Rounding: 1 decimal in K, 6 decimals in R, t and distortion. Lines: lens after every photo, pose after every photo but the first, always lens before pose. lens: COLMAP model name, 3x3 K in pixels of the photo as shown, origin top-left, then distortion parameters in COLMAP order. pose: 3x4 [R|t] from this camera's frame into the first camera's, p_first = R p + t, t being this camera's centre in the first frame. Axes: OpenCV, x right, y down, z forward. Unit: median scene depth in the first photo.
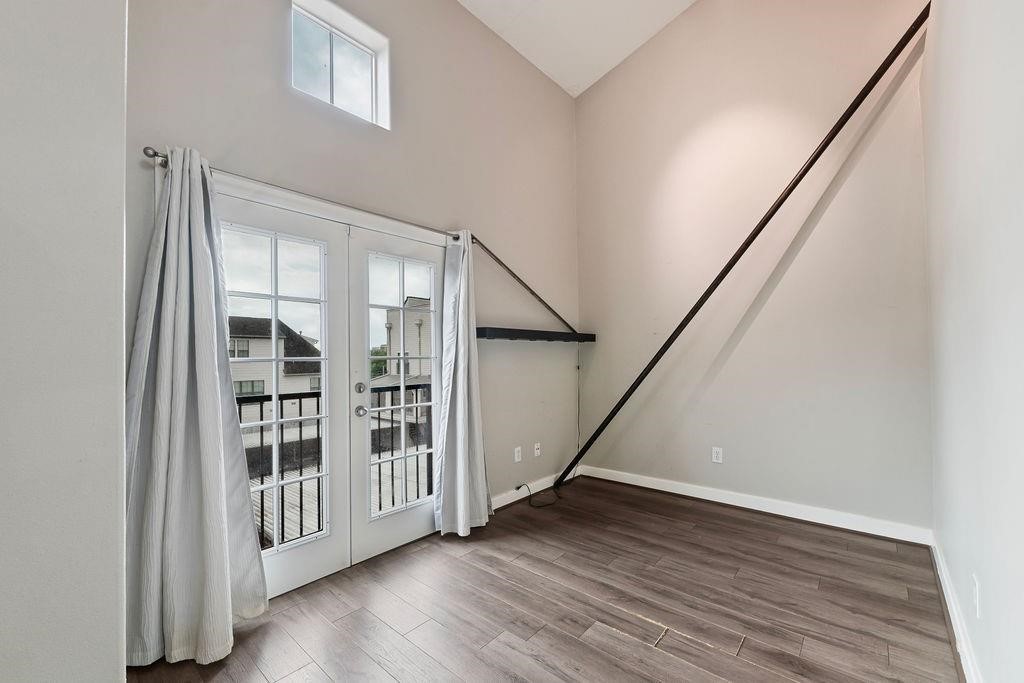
lens RADIAL K [[411.8, 0, 506.2], [0, 411.8, 348.0], [0, 0, 1]] dist [0.003607, -0.001192]
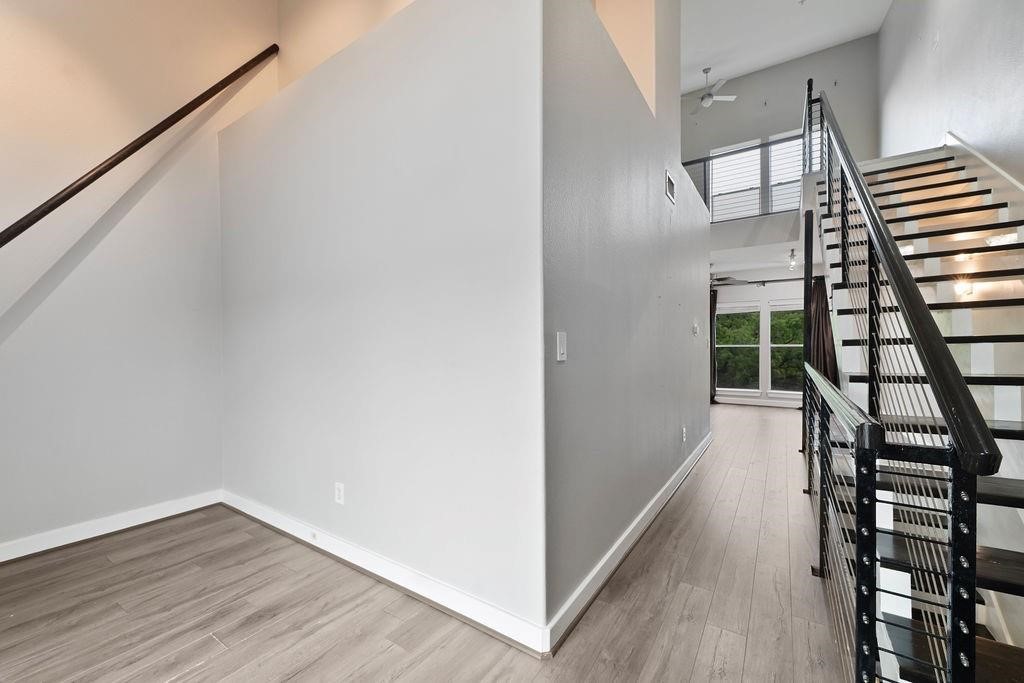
lens RADIAL K [[411.8, 0, 506.4], [0, 411.8, 344.3], [0, 0, 1]] dist [0.003607, -0.001192]
pose [[-0.121638, 0.018563, 0.992401, -0.426605], [-0.017336, 0.999633, -0.020824, 0.007091], [-0.992423, -0.019737, -0.121272, 0.357215]]
